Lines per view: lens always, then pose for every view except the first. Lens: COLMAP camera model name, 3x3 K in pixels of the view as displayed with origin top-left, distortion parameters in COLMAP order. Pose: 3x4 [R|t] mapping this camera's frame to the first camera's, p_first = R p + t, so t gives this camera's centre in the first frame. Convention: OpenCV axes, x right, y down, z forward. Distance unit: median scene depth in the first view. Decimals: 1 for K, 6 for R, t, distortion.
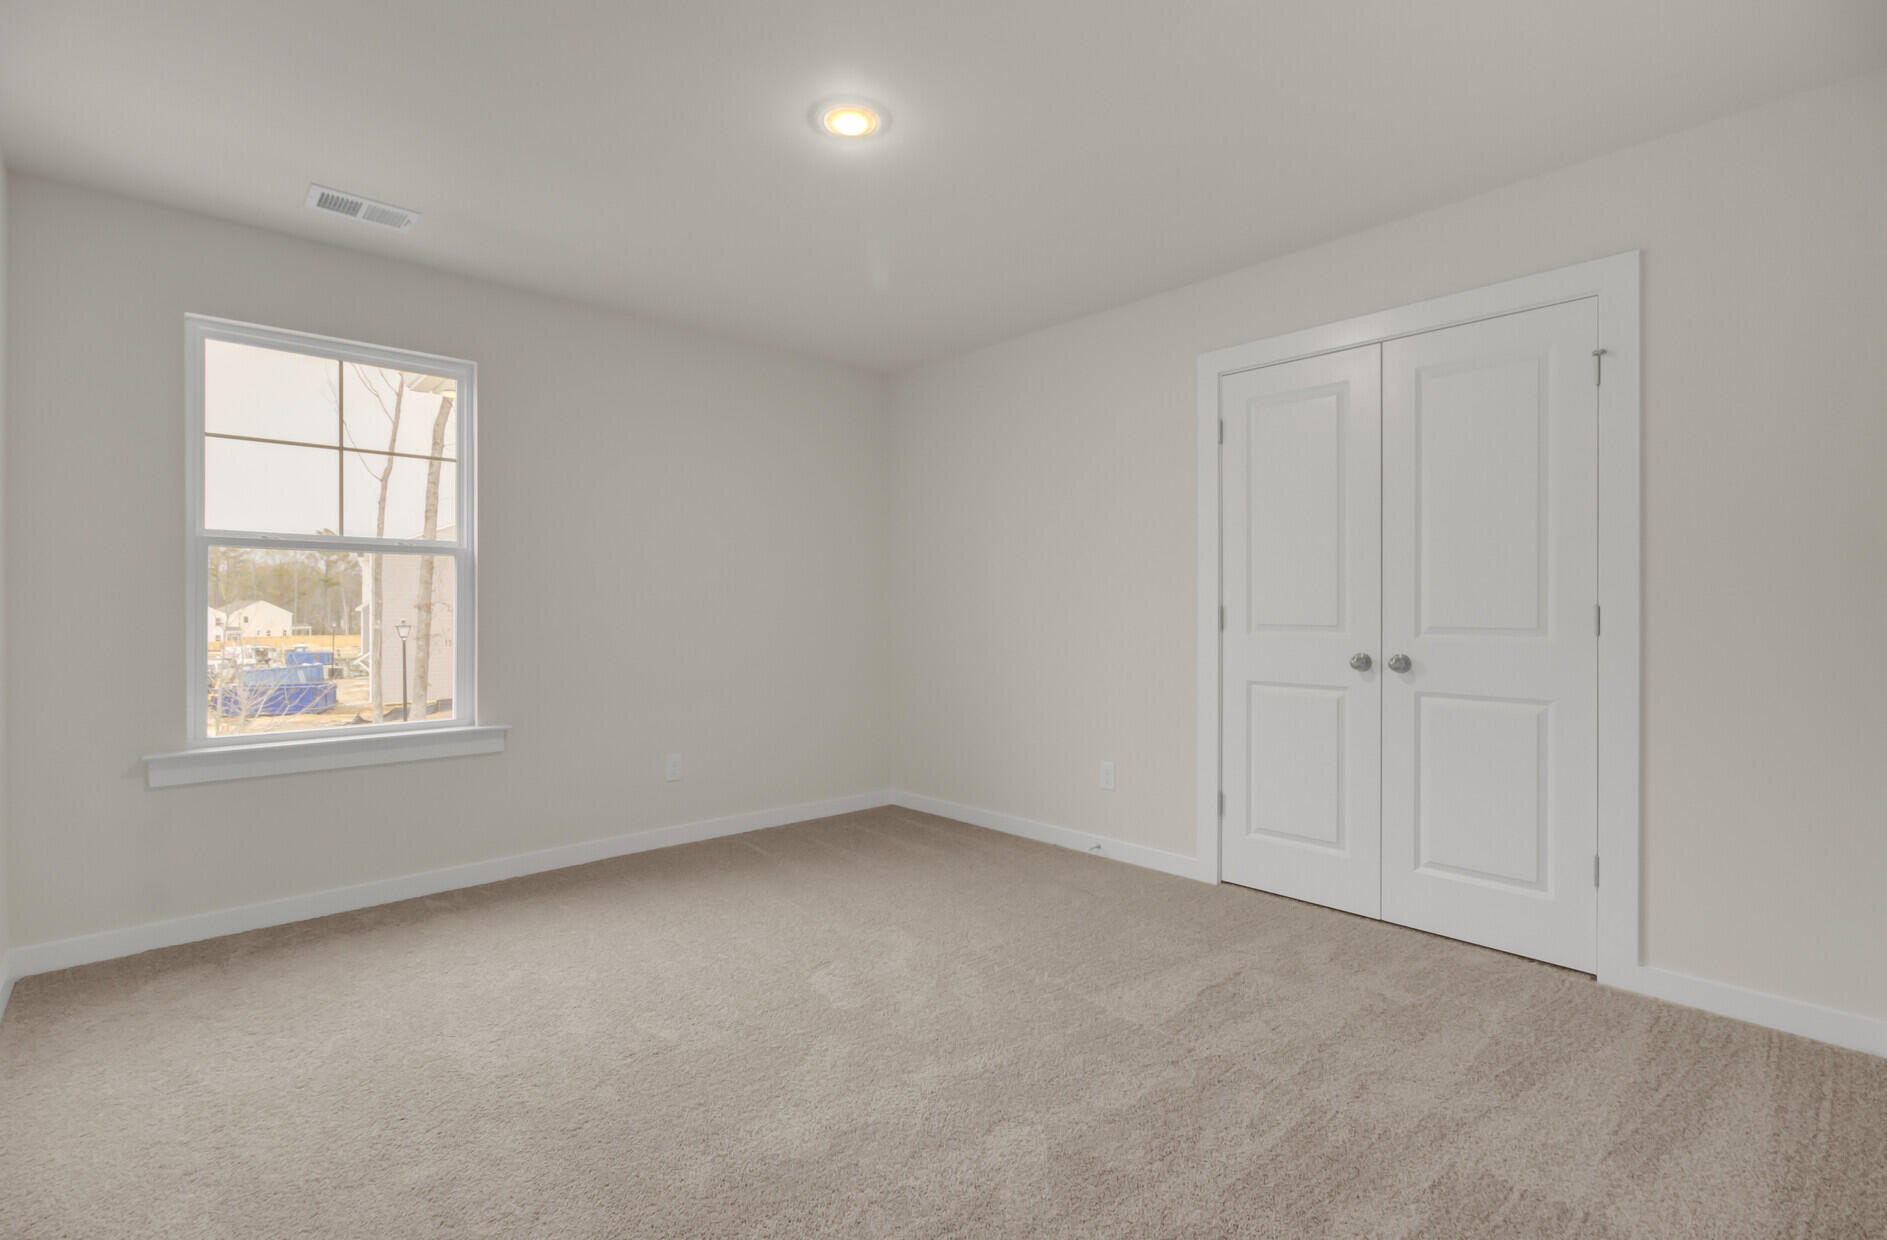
lens RADIAL K [[869.3, 0, 941.1], [0, 869.3, 613.6], [0, 0, 1]] dist [0.002162, -0.000154]
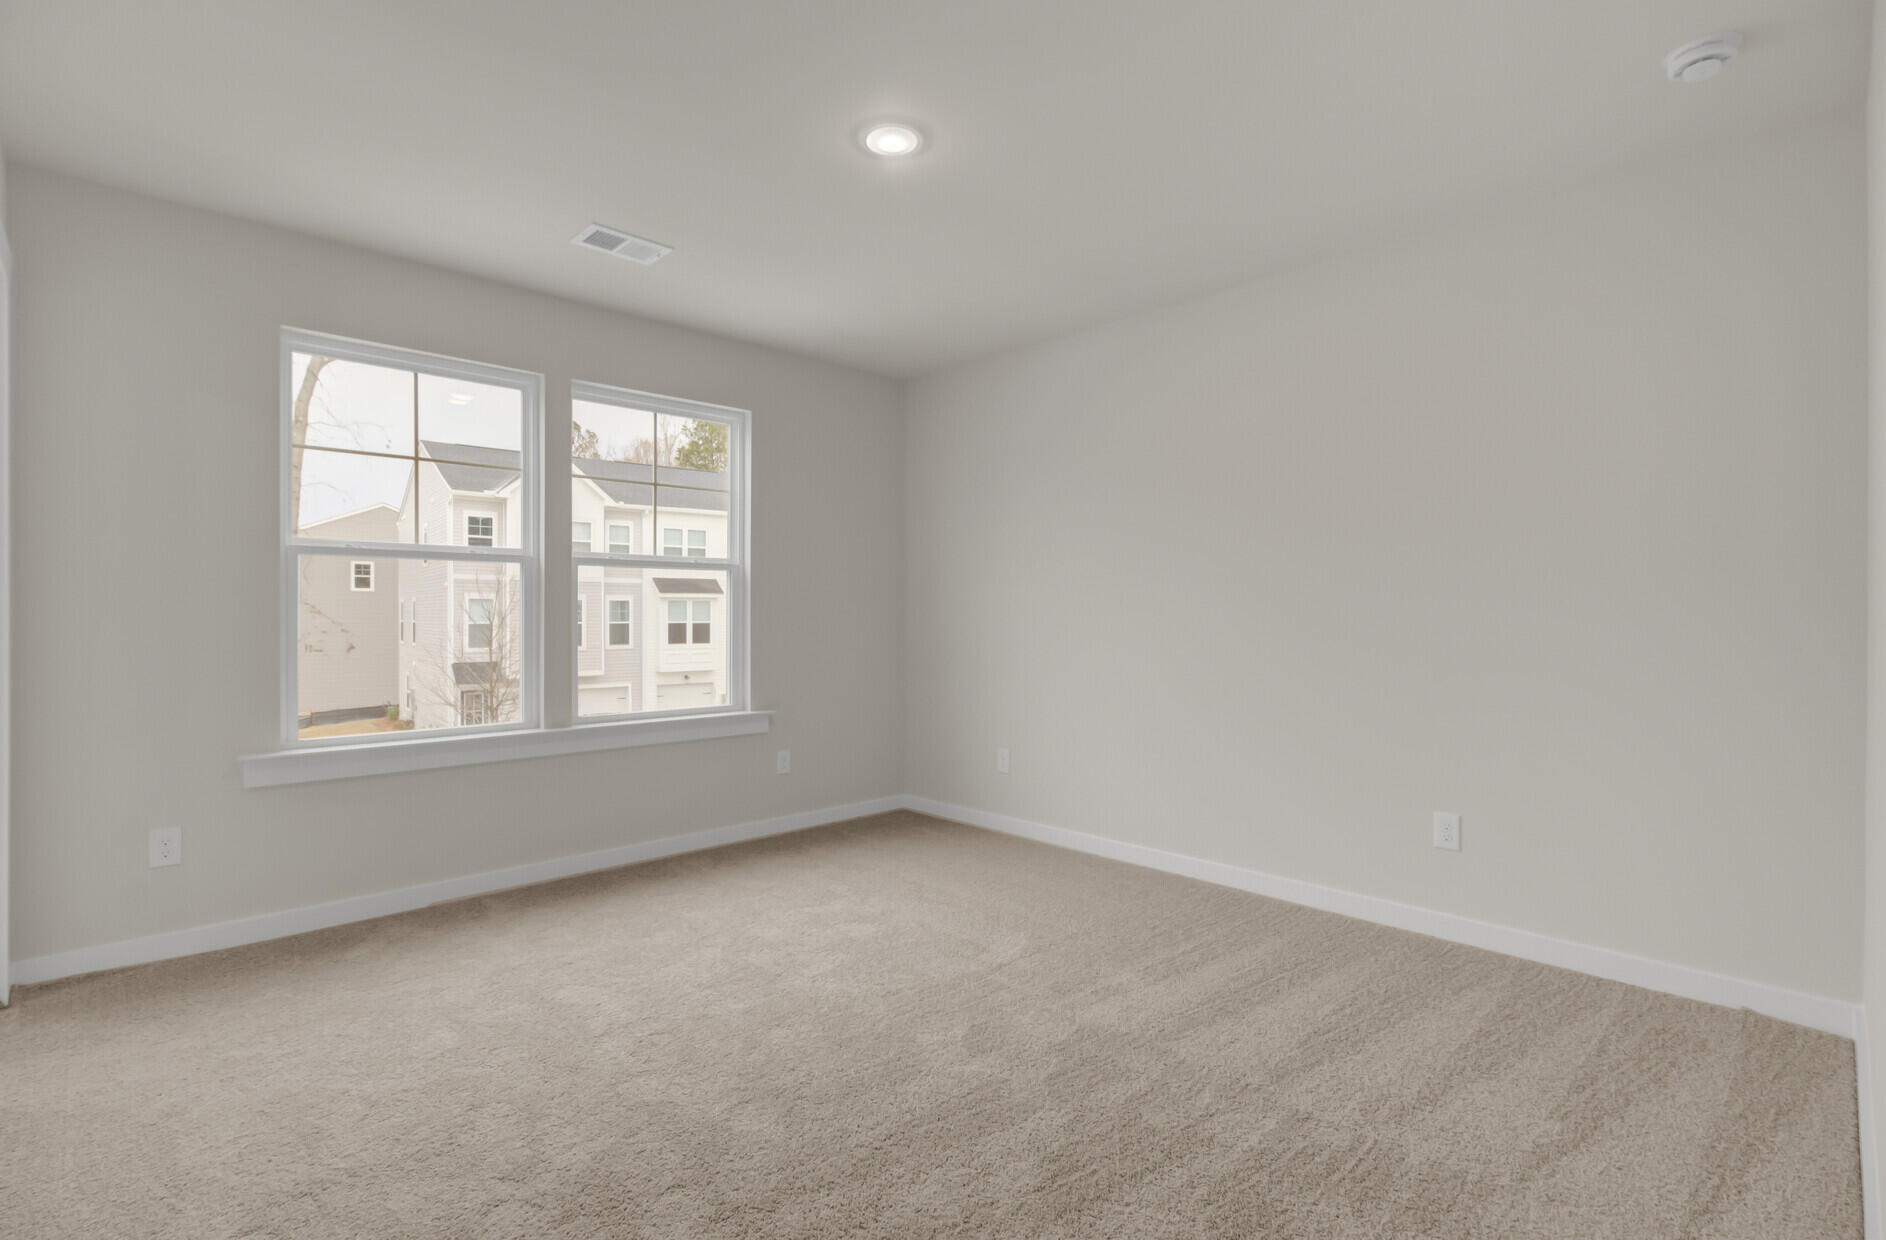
lens RADIAL K [[920.8, 0, 942.0], [0, 920.8, 635.0], [0, 0, 1]] dist [-0.000207, 0.000489]
pose [[0.998726, 0.001175, 0.050441, -0.126373], [-0.001936, 0.999885, 0.015032, 0.000806], [-0.050418, -0.015110, 0.998614, -0.118948]]
